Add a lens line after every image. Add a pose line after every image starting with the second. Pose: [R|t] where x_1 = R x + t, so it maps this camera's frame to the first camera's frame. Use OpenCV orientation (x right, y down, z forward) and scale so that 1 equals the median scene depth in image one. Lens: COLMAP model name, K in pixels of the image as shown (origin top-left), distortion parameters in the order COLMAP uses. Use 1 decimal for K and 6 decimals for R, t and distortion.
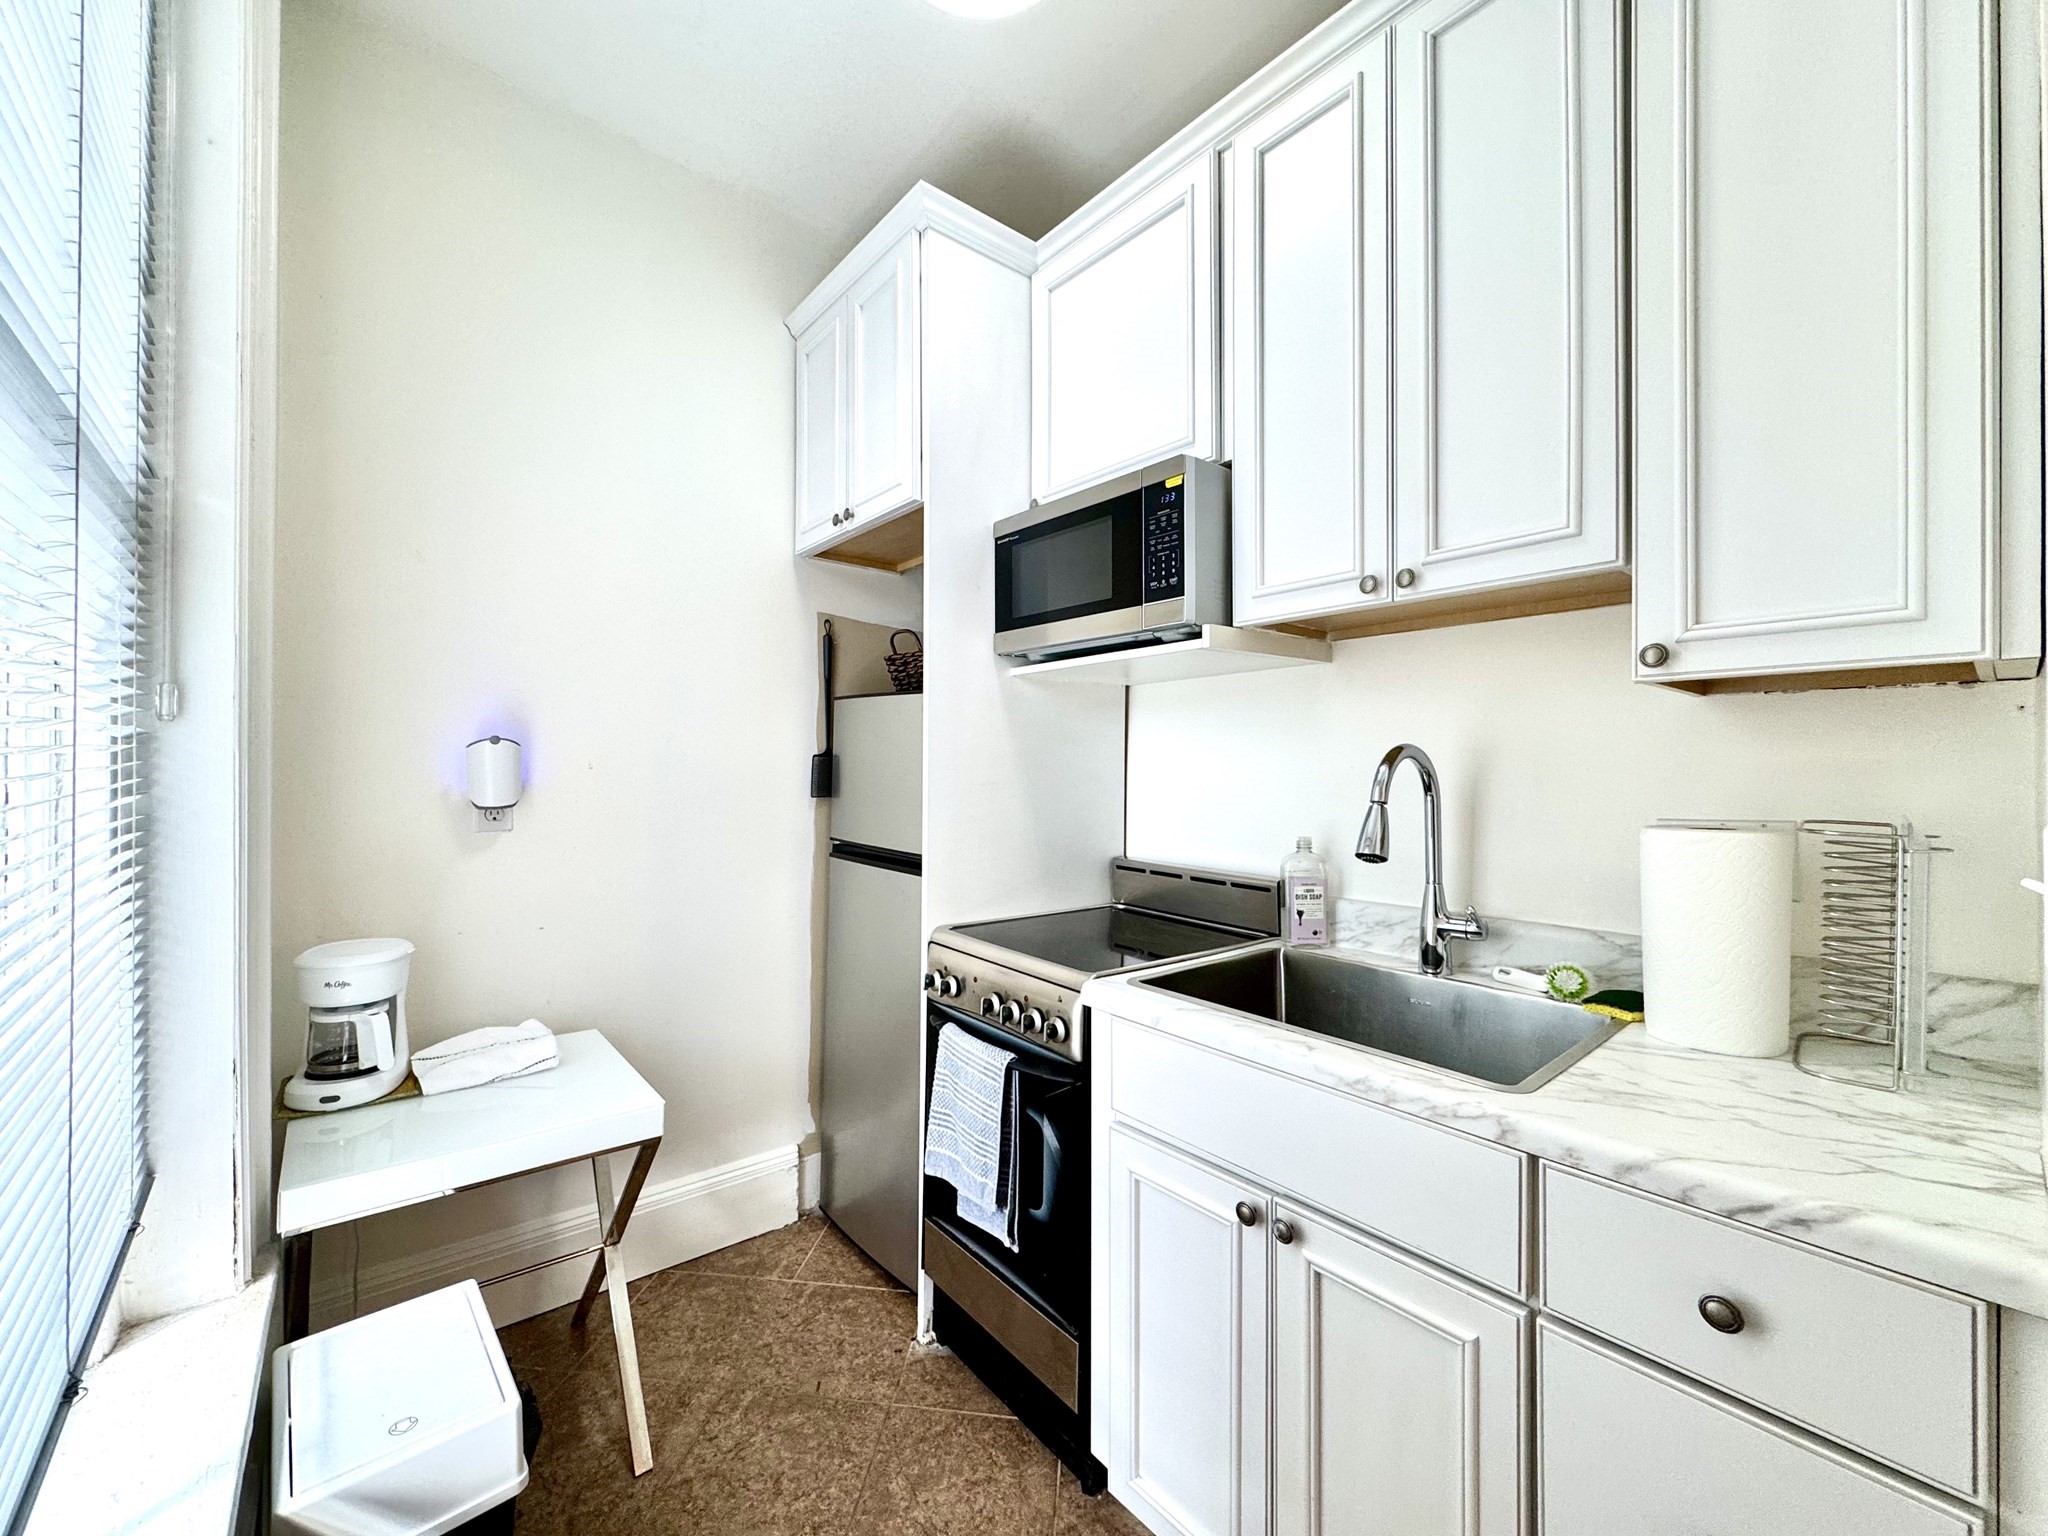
lens RADIAL K [[809.5, 0, 1022.2], [0, 809.5, 767.3], [0, 0, 1]] dist [-0.005989, 0.001240]
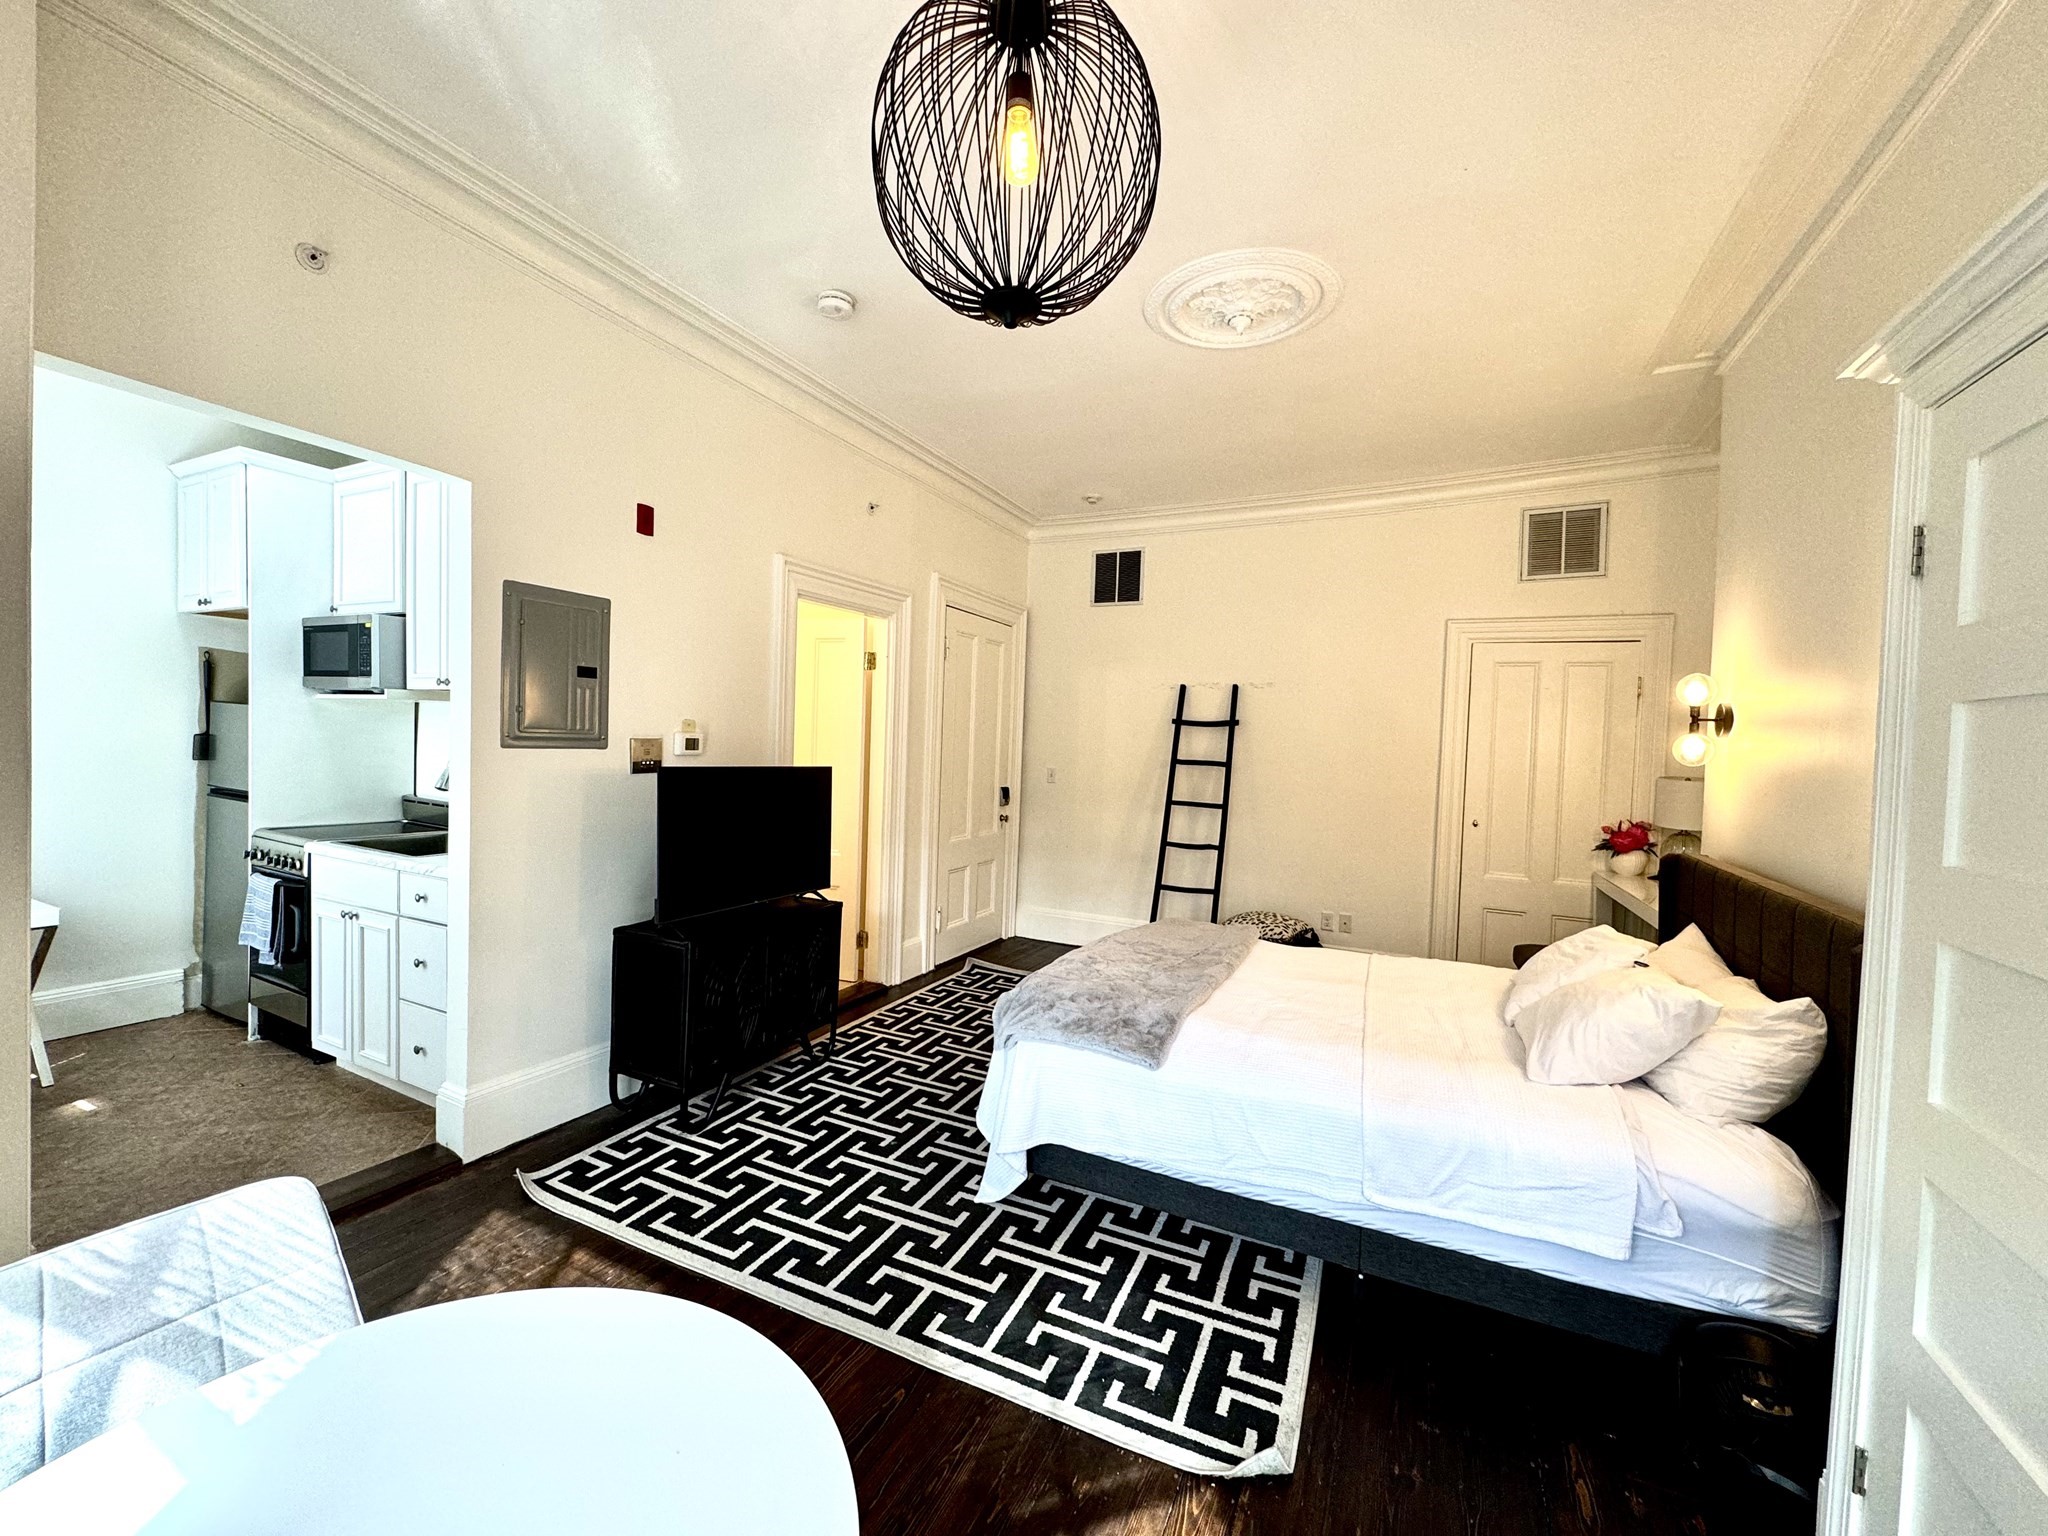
lens RADIAL K [[809.5, 0, 1021.3], [0, 809.5, 773.9], [0, 0, 1]] dist [-0.005989, 0.001240]
pose [[0.912950, 0.012555, 0.407877, 0.773865], [-0.033081, 0.998514, 0.043310, -0.077868], [-0.406727, -0.053033, 0.912009, -1.499018]]
